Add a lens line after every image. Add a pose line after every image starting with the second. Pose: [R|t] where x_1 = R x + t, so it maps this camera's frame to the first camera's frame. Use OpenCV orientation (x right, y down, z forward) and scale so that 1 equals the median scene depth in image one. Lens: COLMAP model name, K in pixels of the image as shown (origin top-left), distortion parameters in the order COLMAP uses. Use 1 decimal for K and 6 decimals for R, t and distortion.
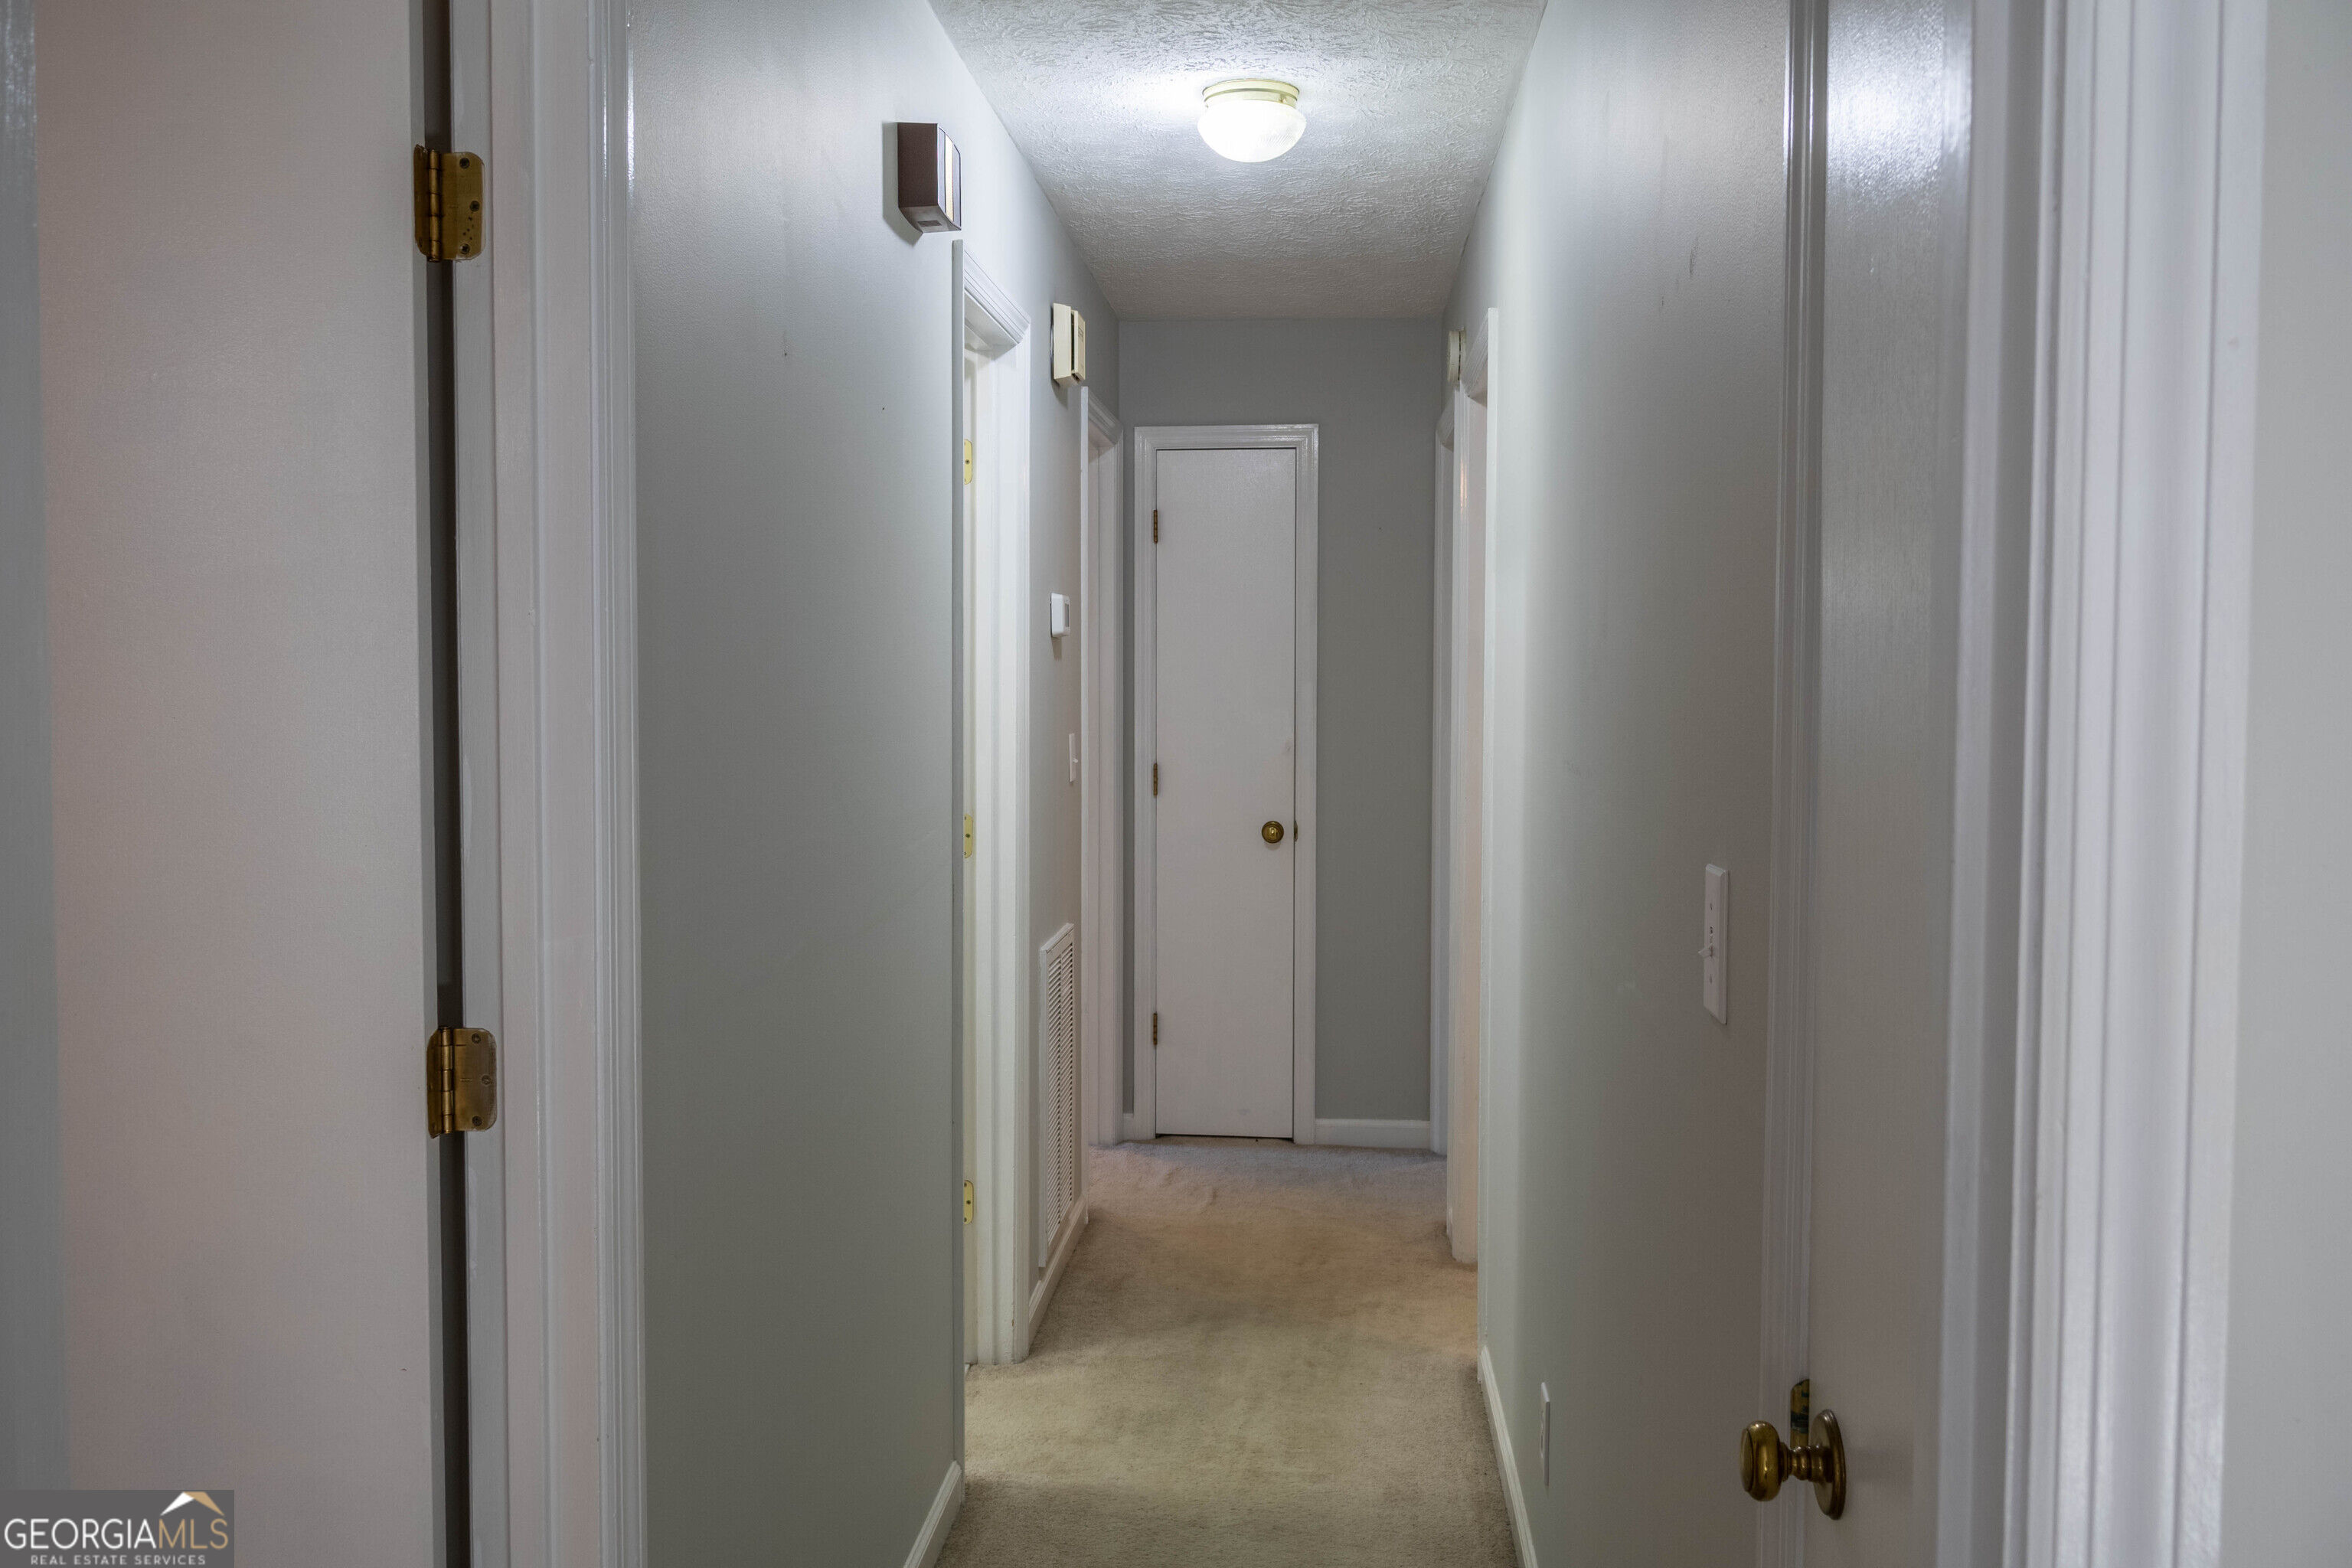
lens RADIAL K [[1962.9, 0, 1173.0], [0, 1962.9, 784.1], [0, 0, 1]] dist [-0.001266, -0.004214]
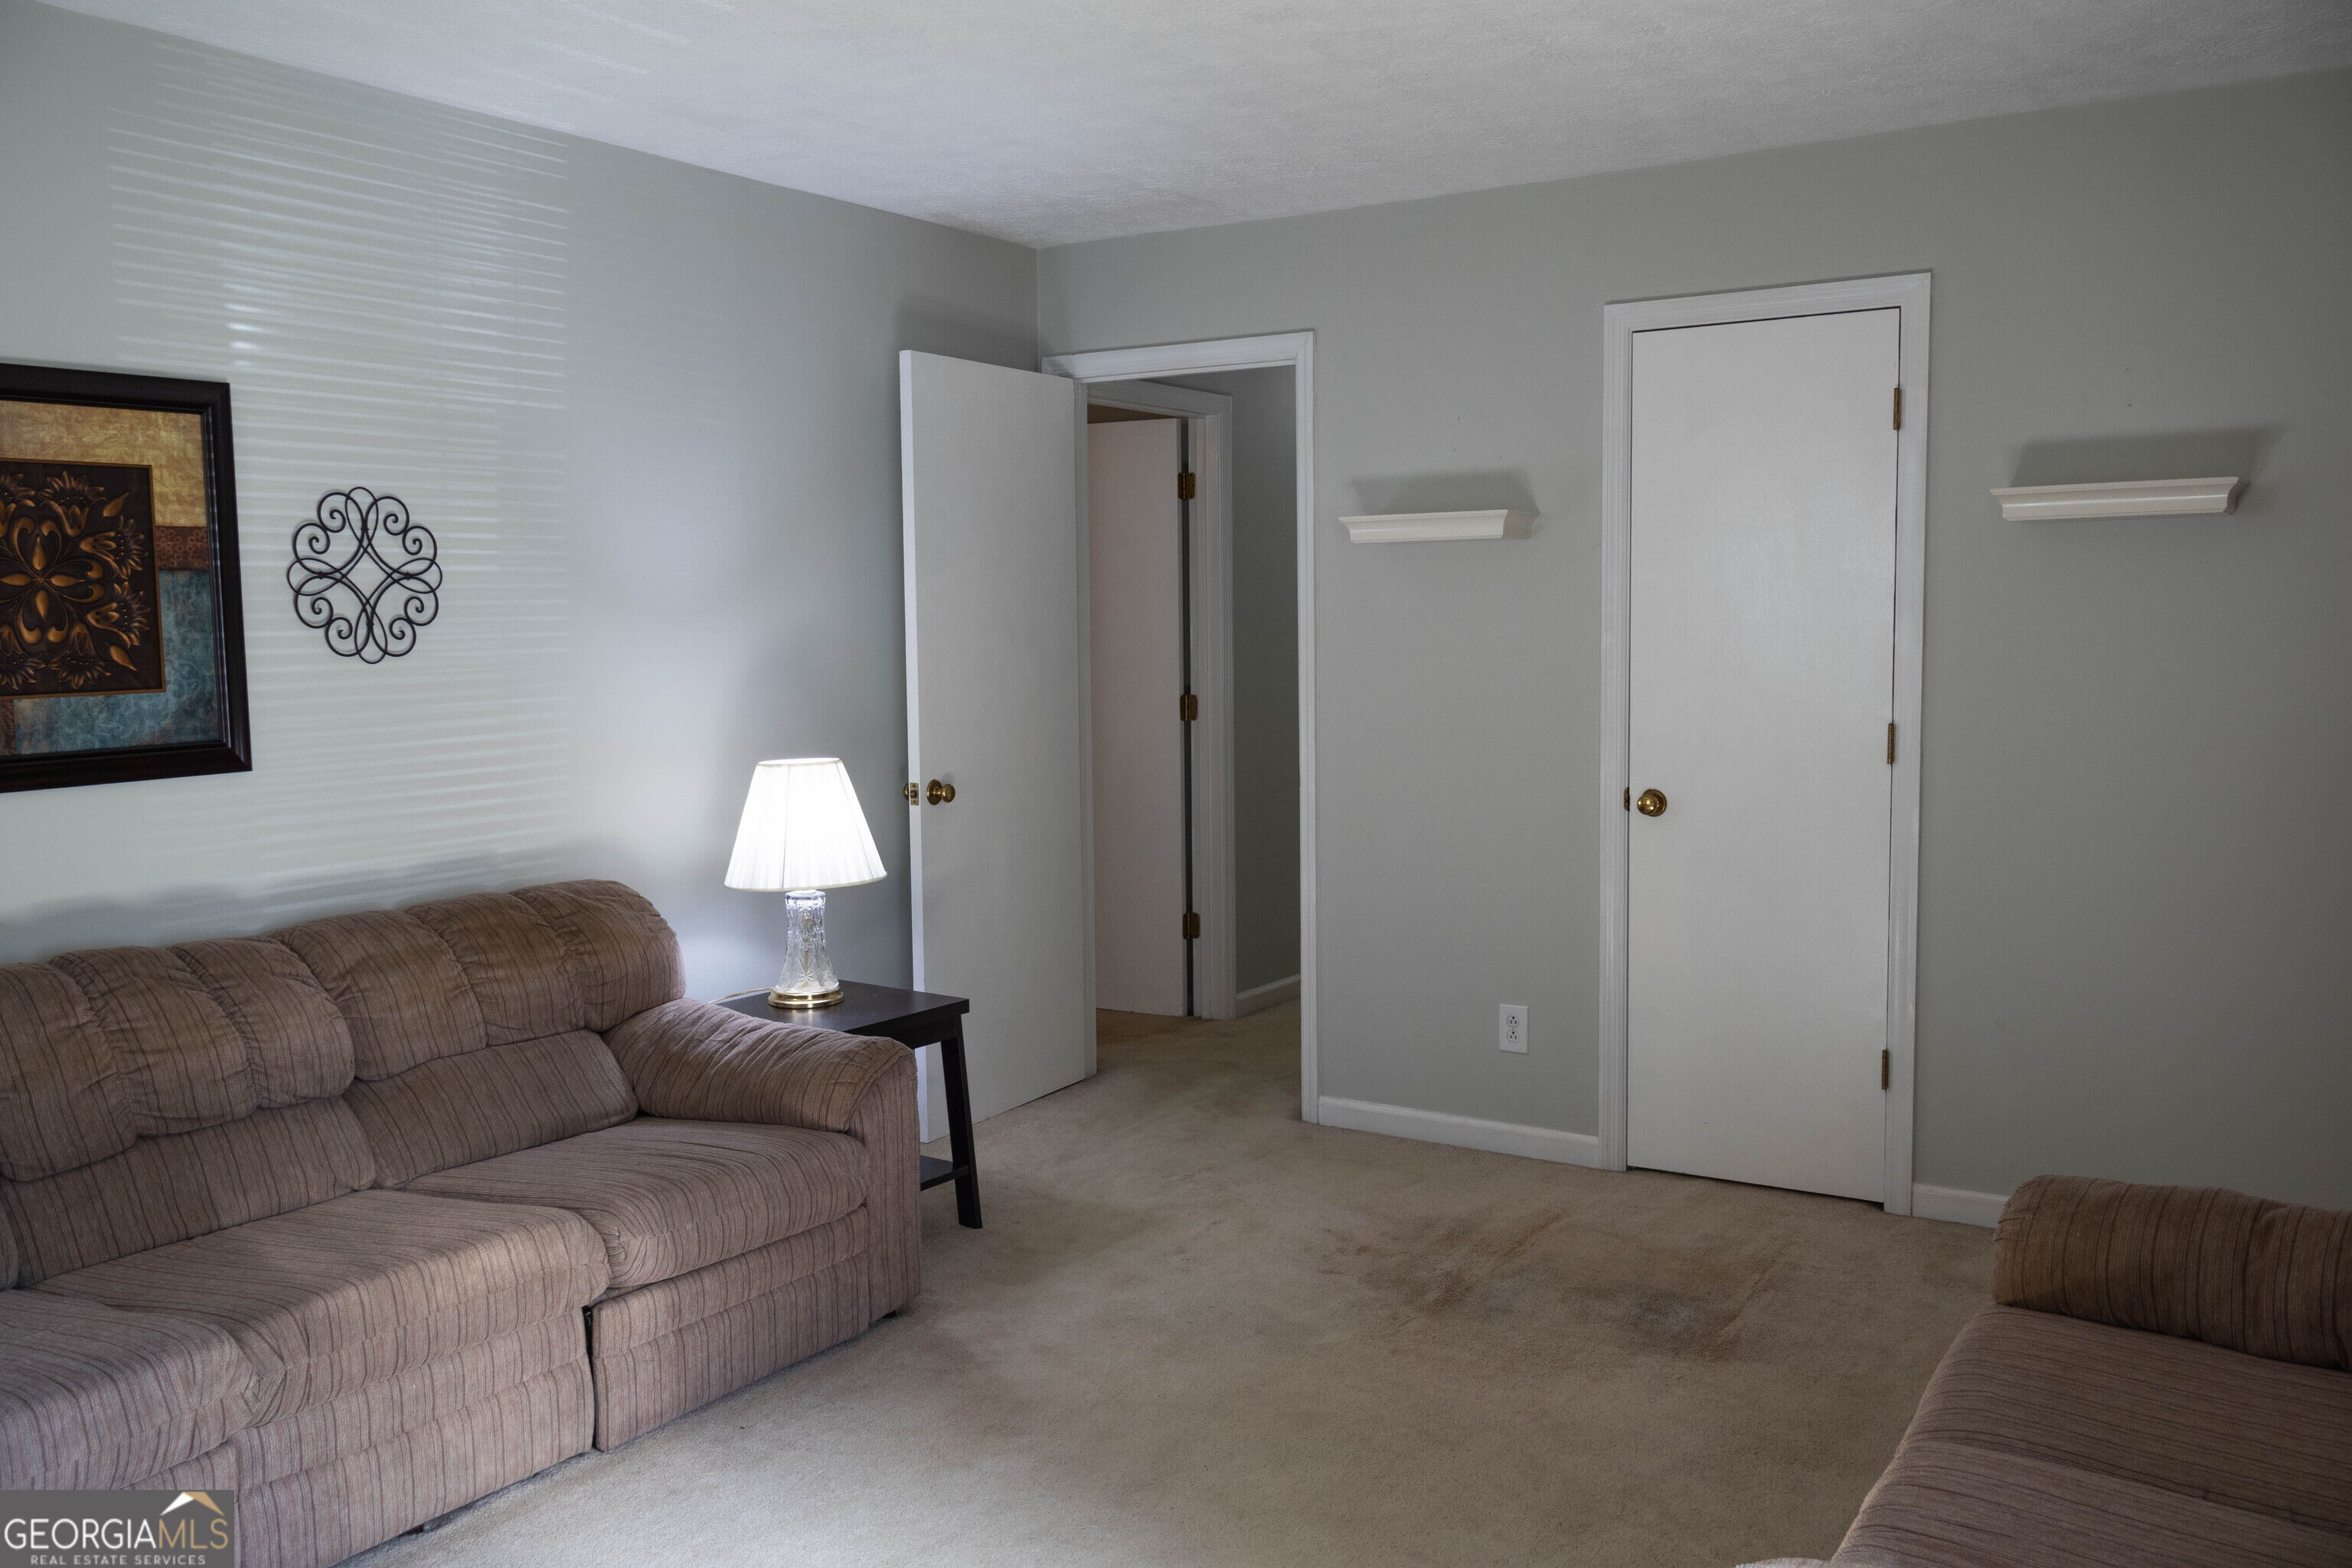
lens RADIAL K [[1962.9, 0, 1165.2], [0, 1962.9, 776.5], [0, 0, 1]] dist [-0.001266, -0.004214]
pose [[0.930425, 0.015503, -0.366154, 1.035054], [-0.003252, 0.999415, 0.034052, 0.155992], [0.366468, -0.030492, 0.929931, -2.678815]]
